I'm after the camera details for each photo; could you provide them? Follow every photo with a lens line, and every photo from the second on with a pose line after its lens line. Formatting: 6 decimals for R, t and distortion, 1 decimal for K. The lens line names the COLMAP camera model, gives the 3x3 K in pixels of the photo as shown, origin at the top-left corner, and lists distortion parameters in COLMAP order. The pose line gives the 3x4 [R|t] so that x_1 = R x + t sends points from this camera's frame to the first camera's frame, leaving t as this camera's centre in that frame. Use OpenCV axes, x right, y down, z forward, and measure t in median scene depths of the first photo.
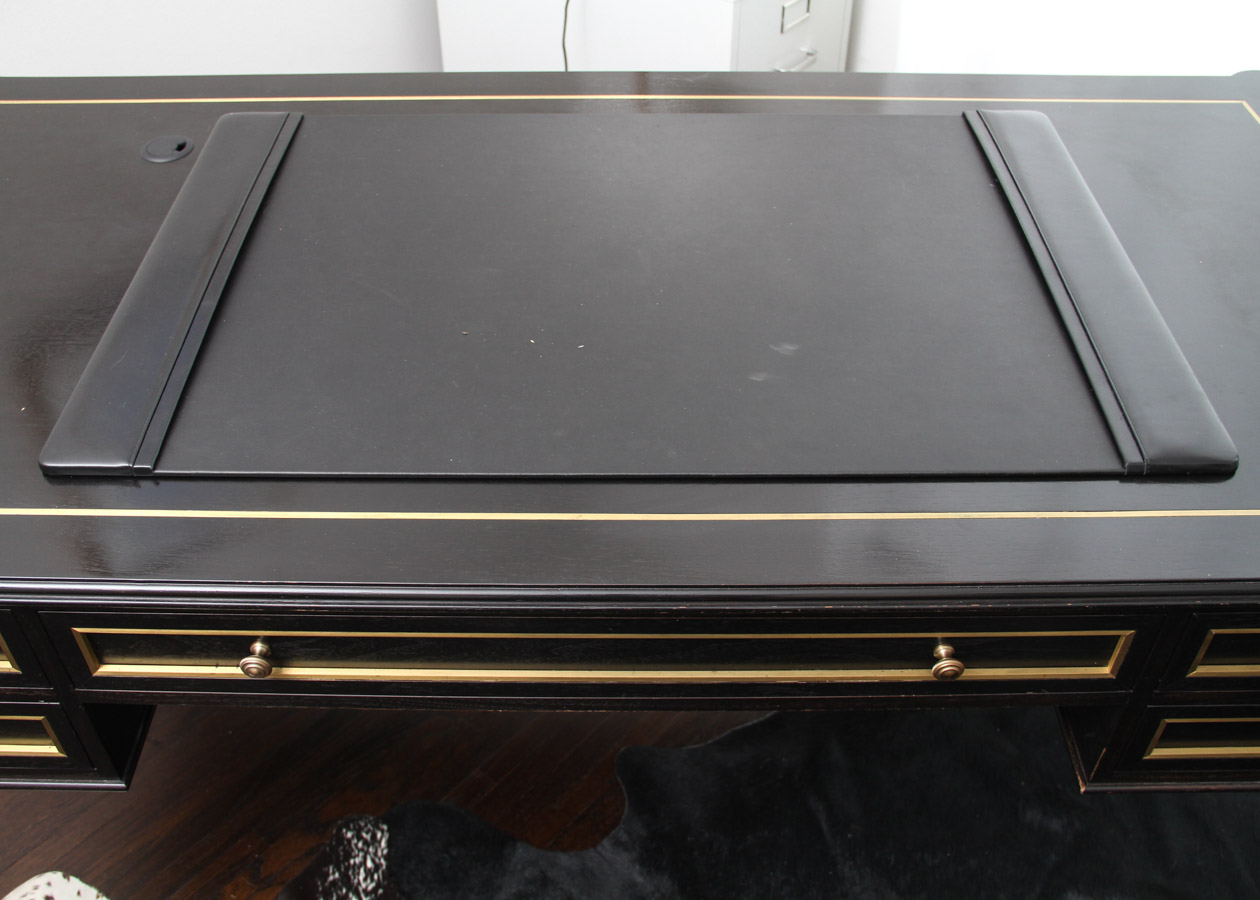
lens RADIAL K [[1241.0, 0, 622.5], [0, 1241.0, 450.5], [0, 0, 1]] dist [-0.076892, 0.000000]
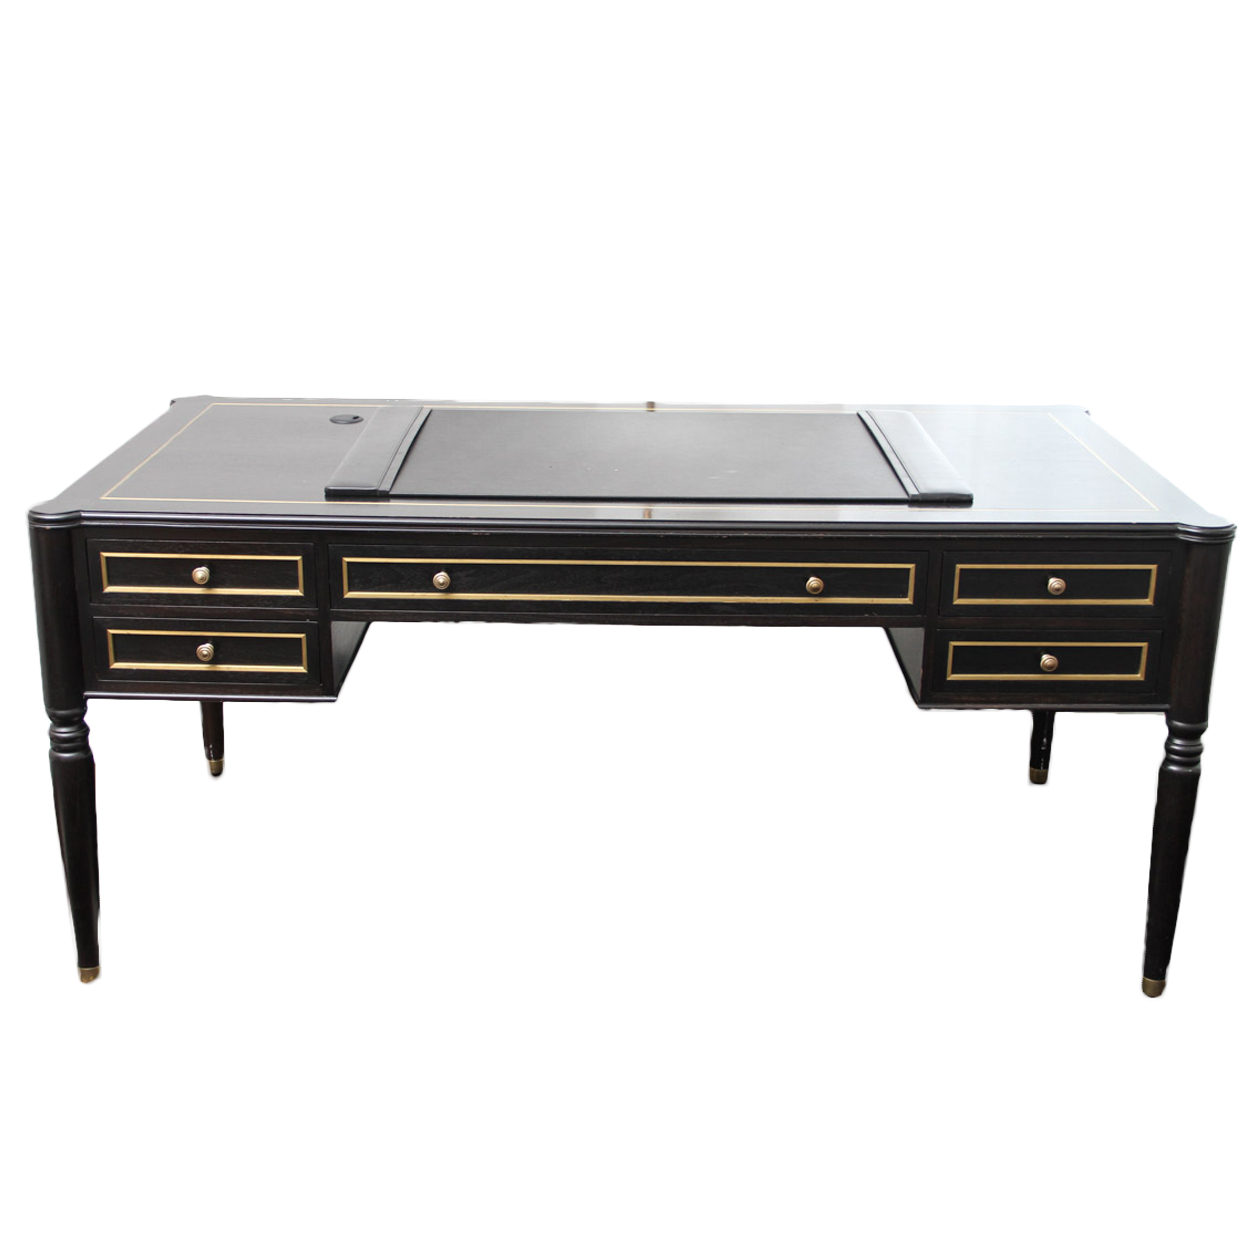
lens RADIAL K [[1857.6, 0, 628.1], [0, 1857.6, 622.2], [0, 0, 1]] dist [0.032148, 0.000000]
pose [[0.999923, 0.011821, 0.003870, -0.025840], [-0.009233, 0.913892, -0.405852, 1.298296], [-0.008334, 0.405784, 0.913931, -1.458278]]
